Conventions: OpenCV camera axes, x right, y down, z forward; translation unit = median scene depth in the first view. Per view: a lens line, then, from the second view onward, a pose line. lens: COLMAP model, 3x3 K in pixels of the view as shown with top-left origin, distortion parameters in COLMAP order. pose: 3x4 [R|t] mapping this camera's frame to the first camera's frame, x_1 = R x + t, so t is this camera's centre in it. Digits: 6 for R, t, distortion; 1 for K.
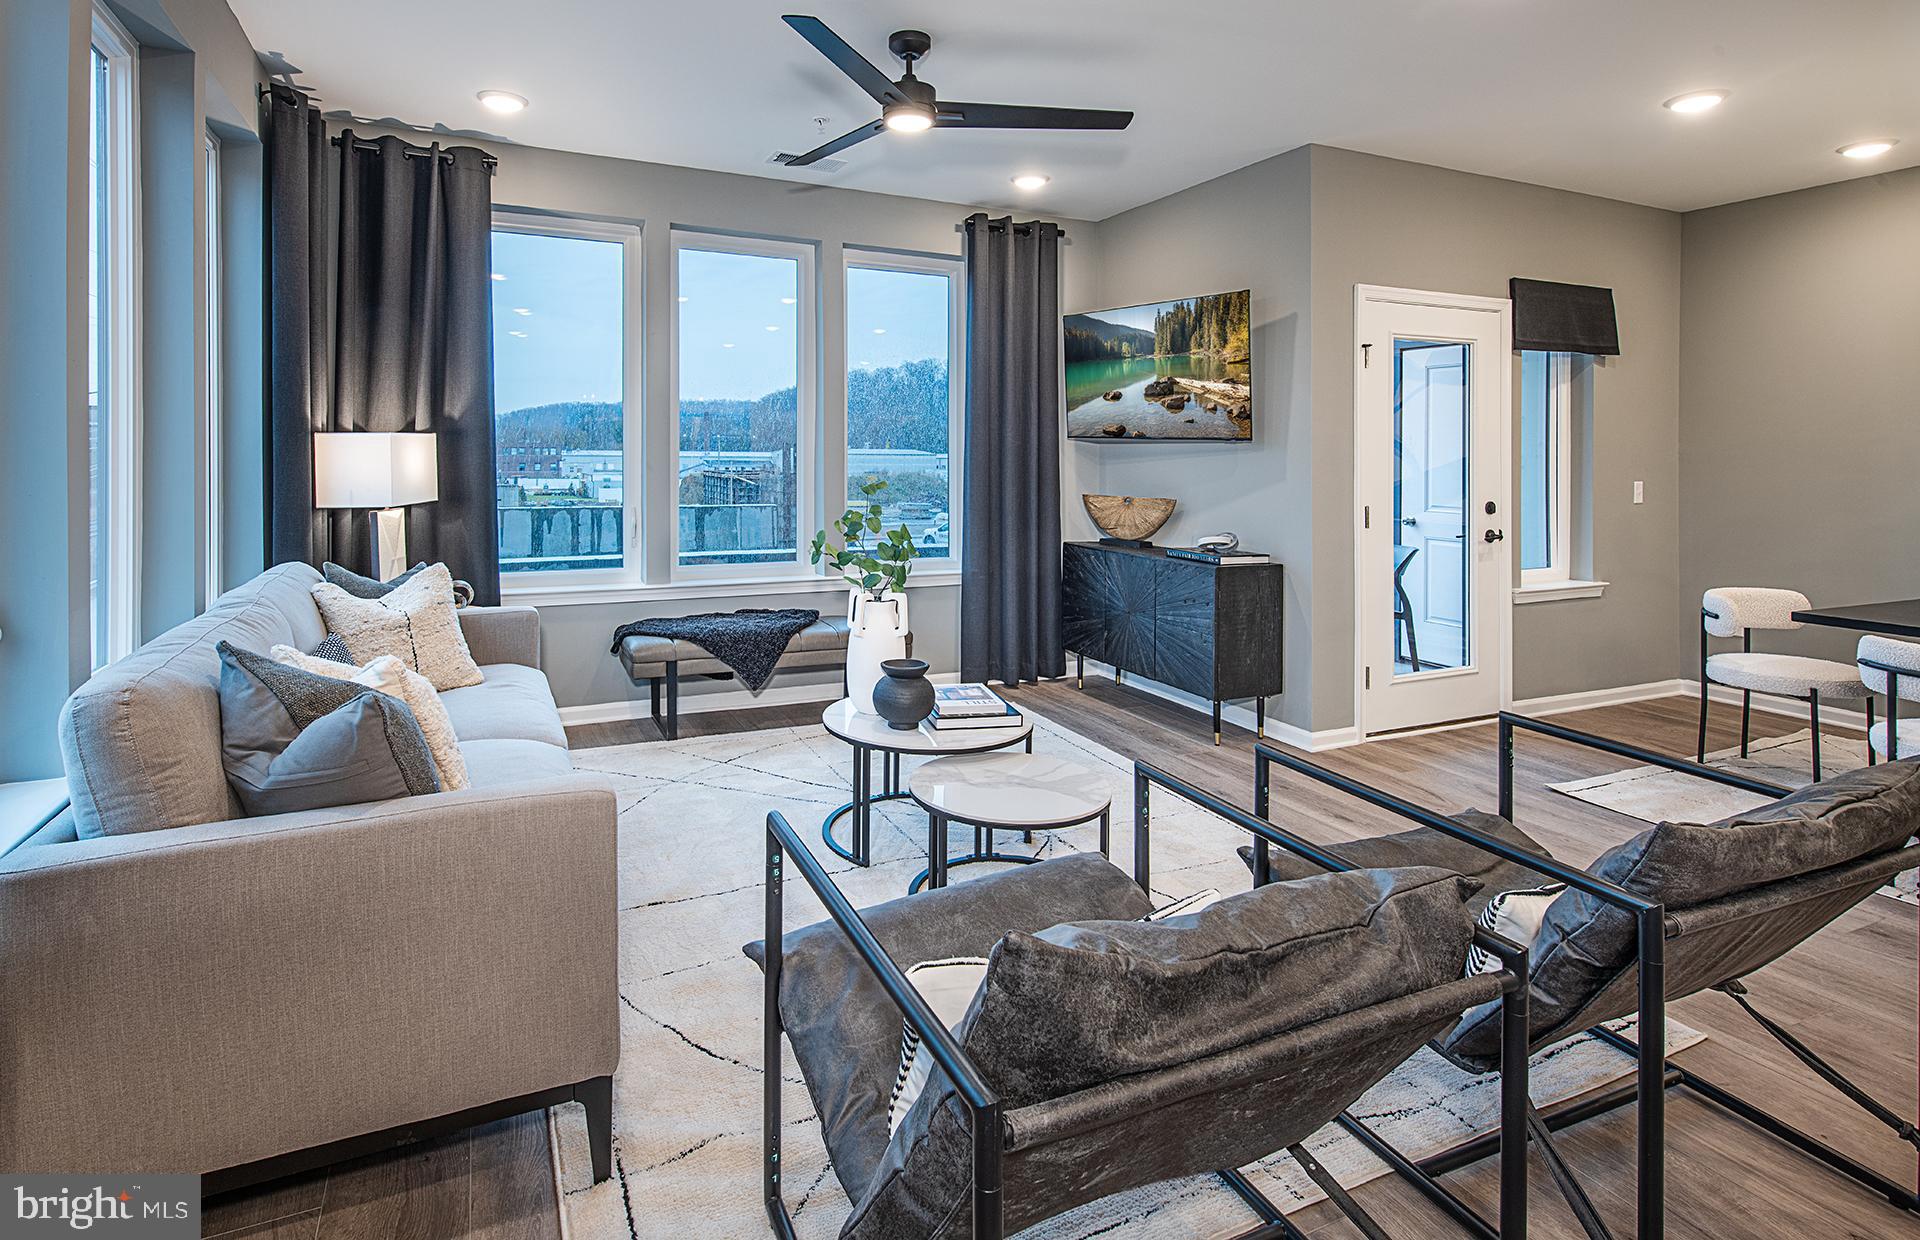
lens RADIAL K [[882.6, 0, 924.6], [0, 882.6, 464.9], [0, 0, 1]] dist [0.000325, 0.000161]
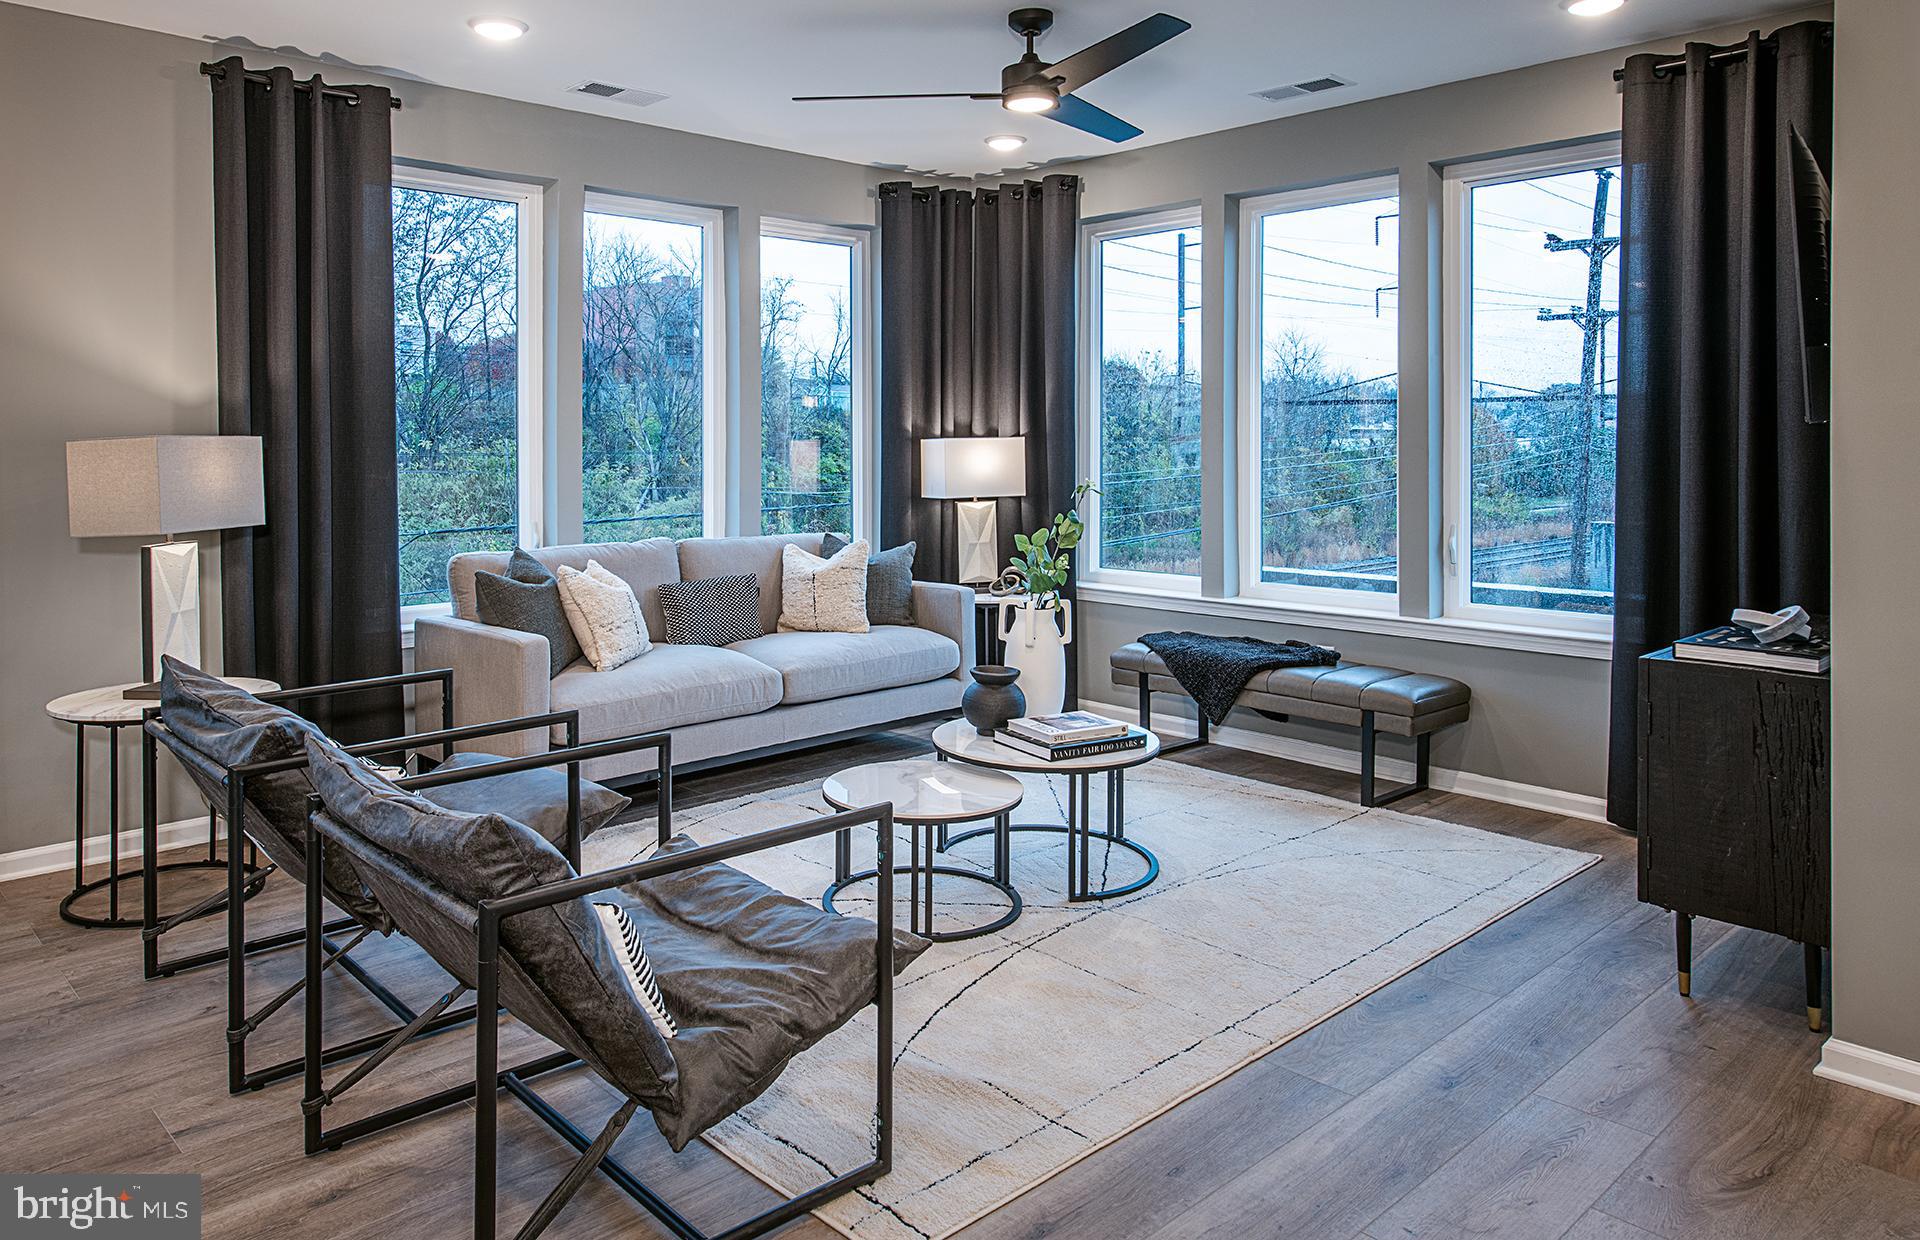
lens RADIAL K [[1254.8, 0, 966.8], [0, 1254.8, 478.5], [0, 0, 1]] dist [-0.001835, -0.000135]
pose [[0.367250, 0.016614, -0.929974, 0.834728], [-0.004587, 0.999861, 0.016051, -0.007037], [0.930111, -0.001629, 0.367276, 0.304755]]
